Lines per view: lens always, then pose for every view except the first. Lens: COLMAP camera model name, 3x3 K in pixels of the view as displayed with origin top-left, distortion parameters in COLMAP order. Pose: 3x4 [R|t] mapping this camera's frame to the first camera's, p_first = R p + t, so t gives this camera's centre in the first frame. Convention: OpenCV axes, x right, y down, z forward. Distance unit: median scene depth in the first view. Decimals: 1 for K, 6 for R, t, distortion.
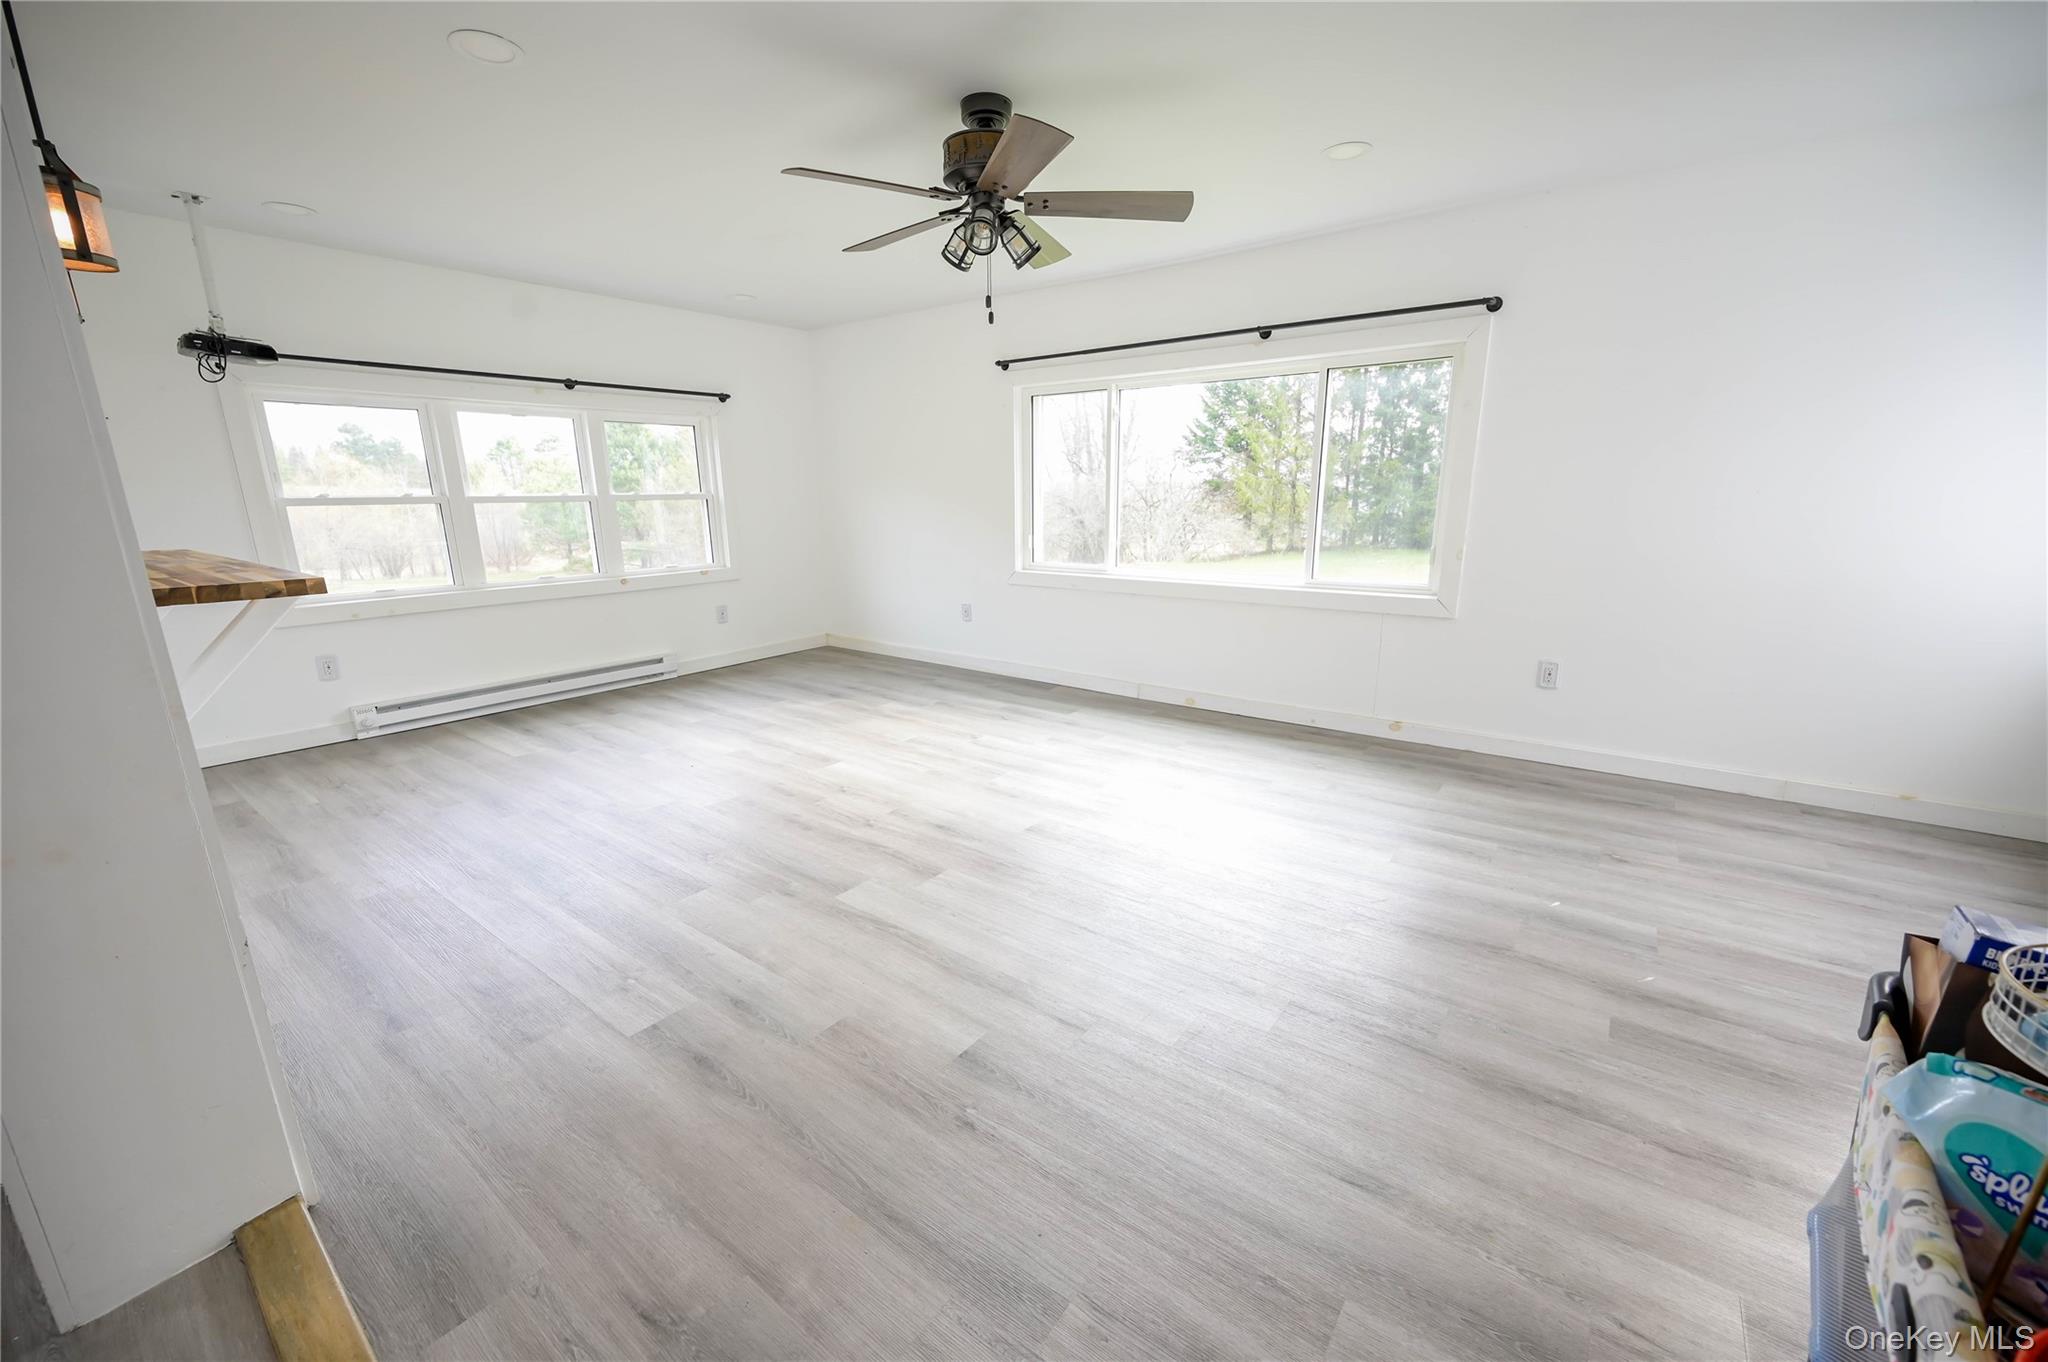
lens RADIAL K [[813.3, 0, 1028.3], [0, 813.3, 684.1], [0, 0, 1]] dist [-0.002805, -0.000331]
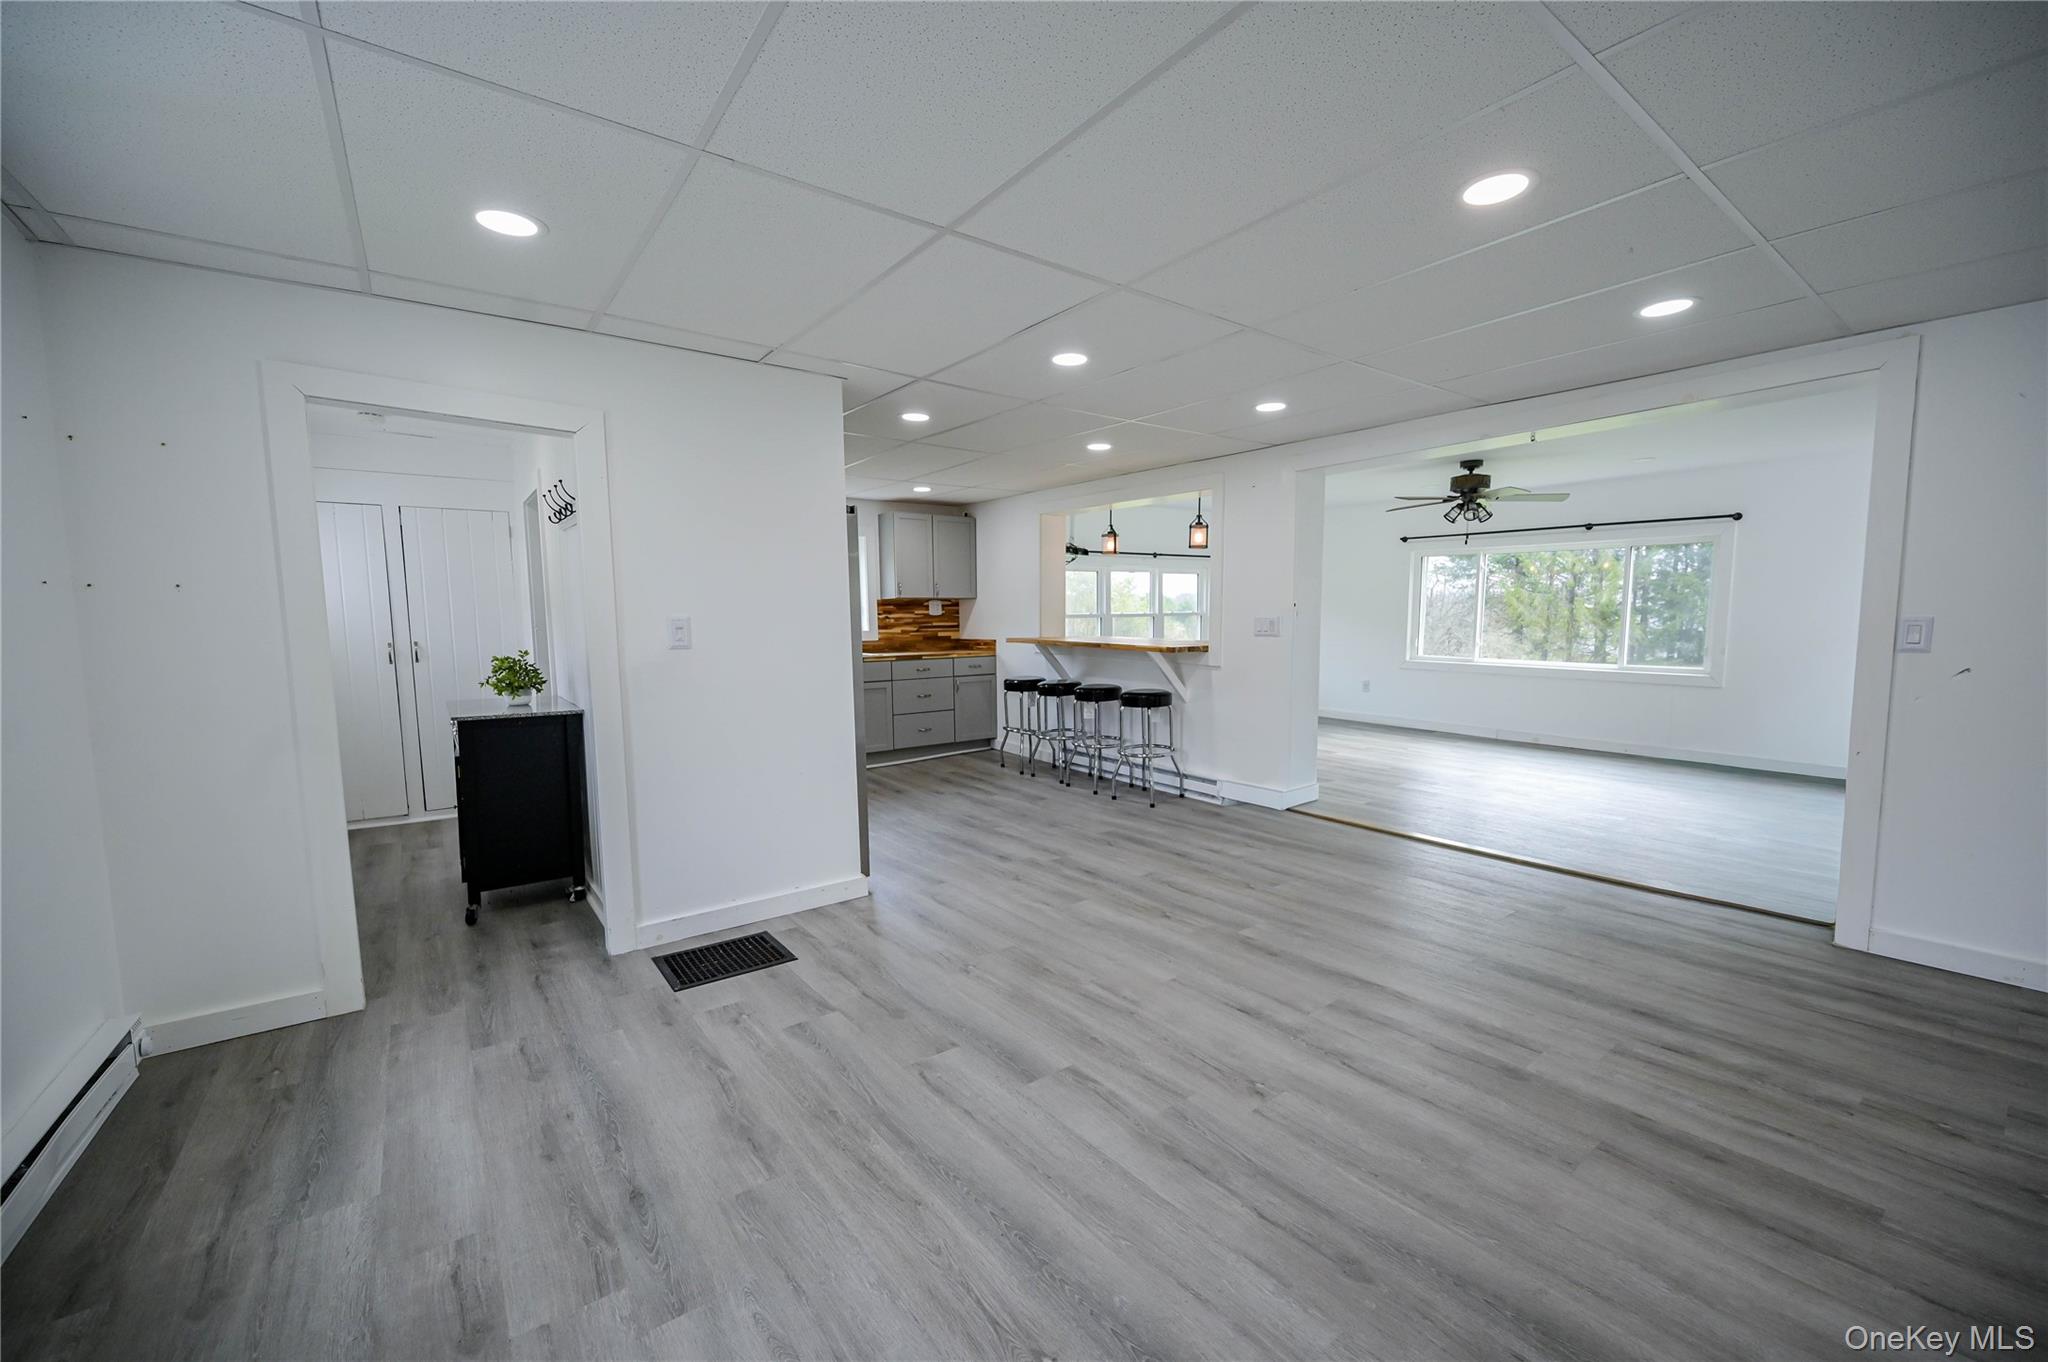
lens RADIAL K [[802.1, 0, 1021.9], [0, 802.1, 681.8], [0, 0, 1]] dist [-0.003621, -0.000165]
pose [[0.959939, 0.029462, -0.278656, -0.393664], [-0.066768, 0.989863, -0.125351, 0.200870], [0.272138, 0.138935, 0.952175, -0.938570]]
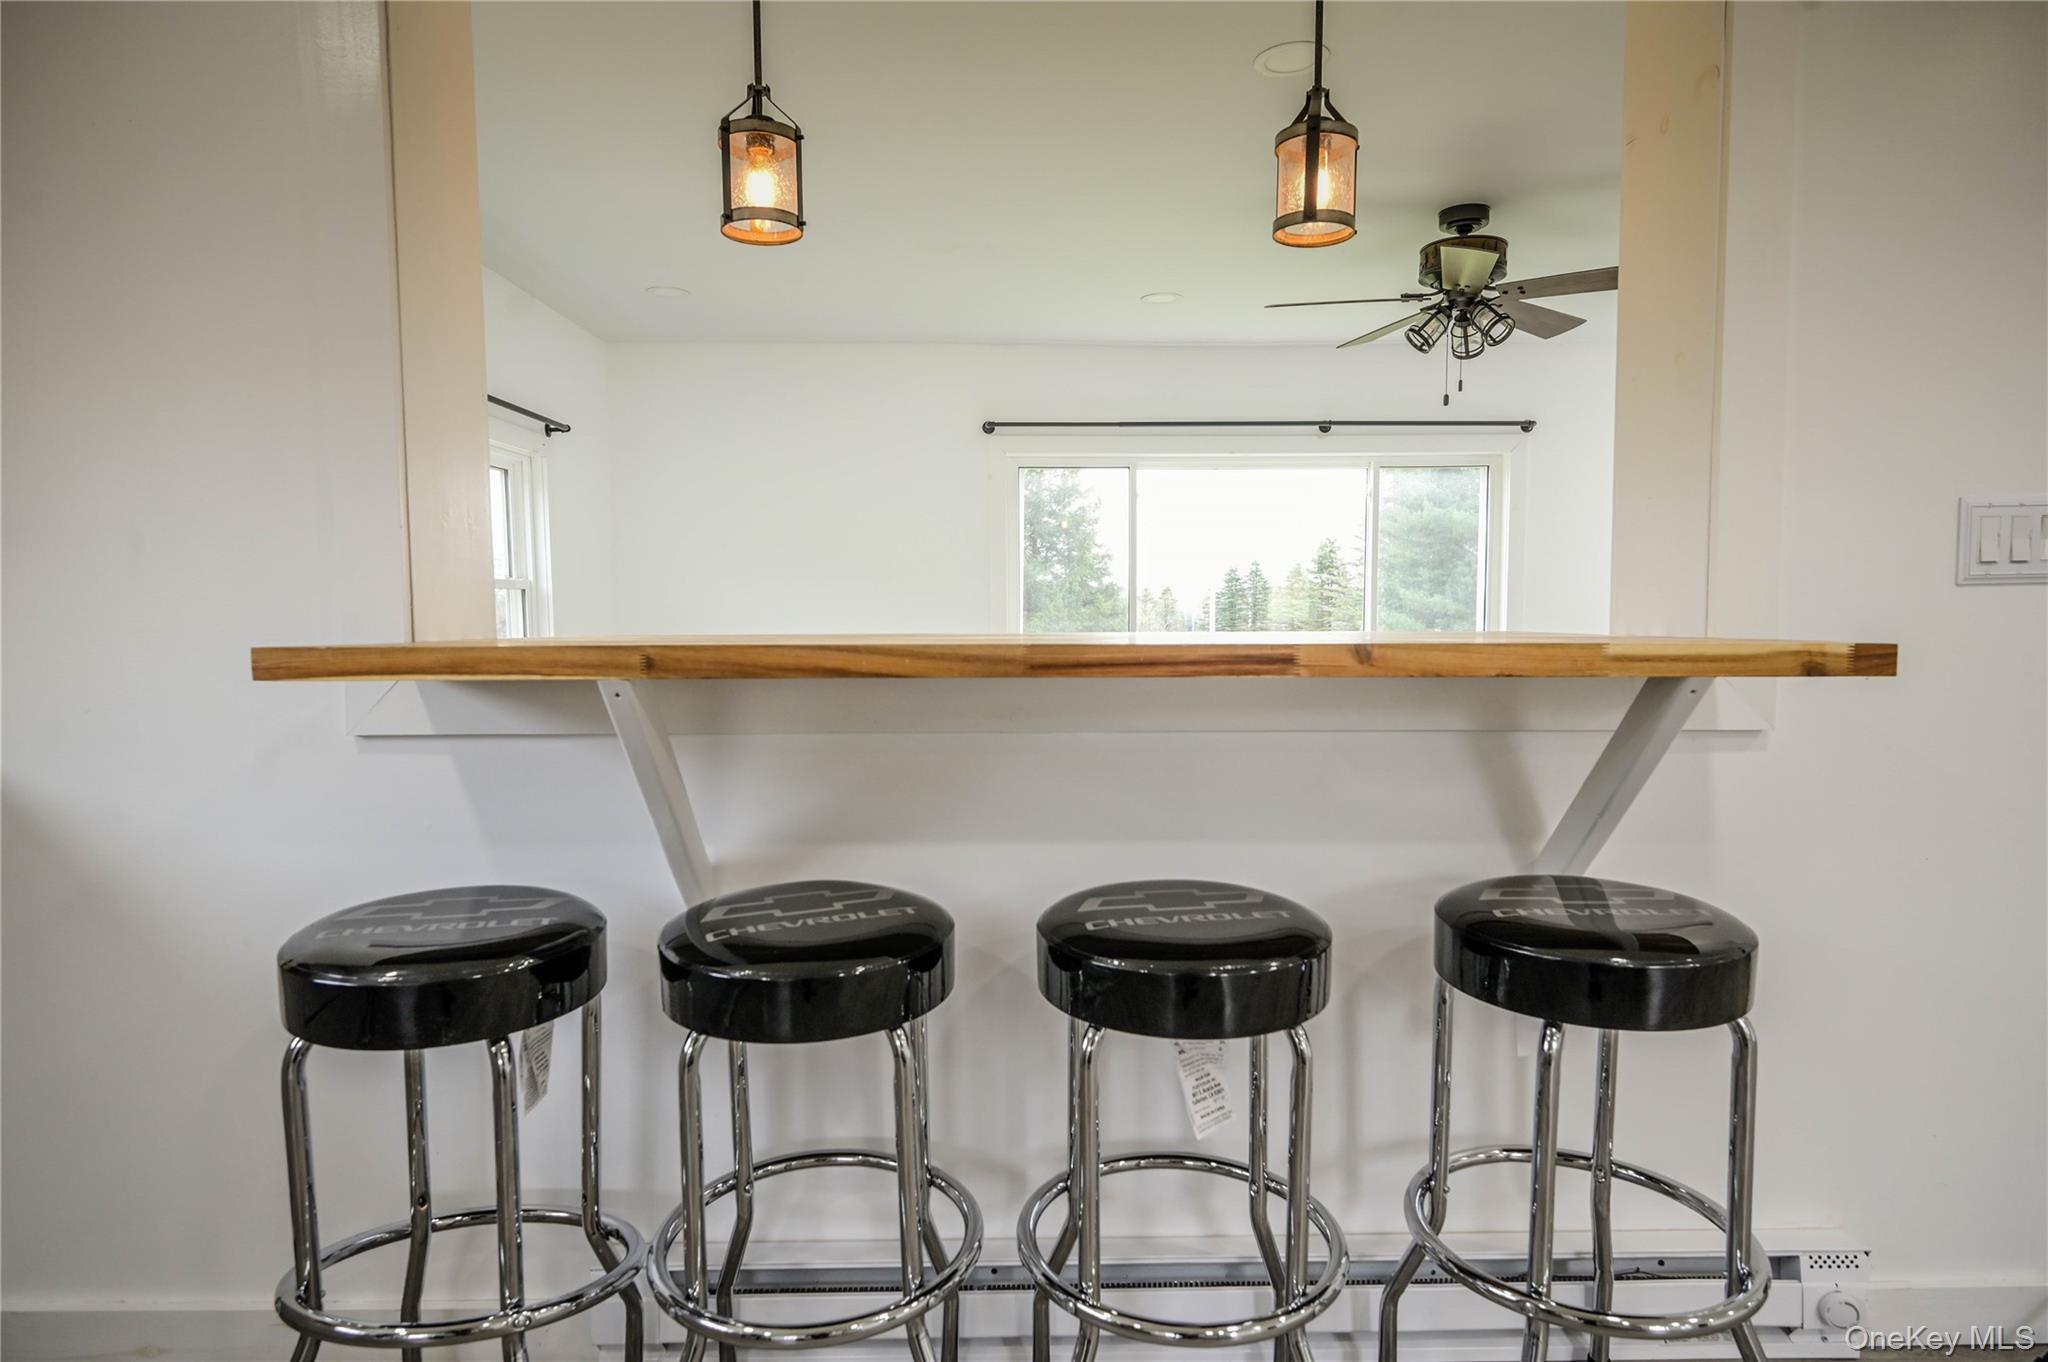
lens RADIAL K [[1190.5, 0, 1030.6], [0, 1190.5, 695.1], [0, 0, 1]] dist [-0.002127, -0.001369]
pose [[0.783946, -0.043691, 0.619290, -0.886750], [0.145158, 0.982771, -0.114417, 0.001823], [-0.603621, 0.179592, 0.776781, 0.148081]]
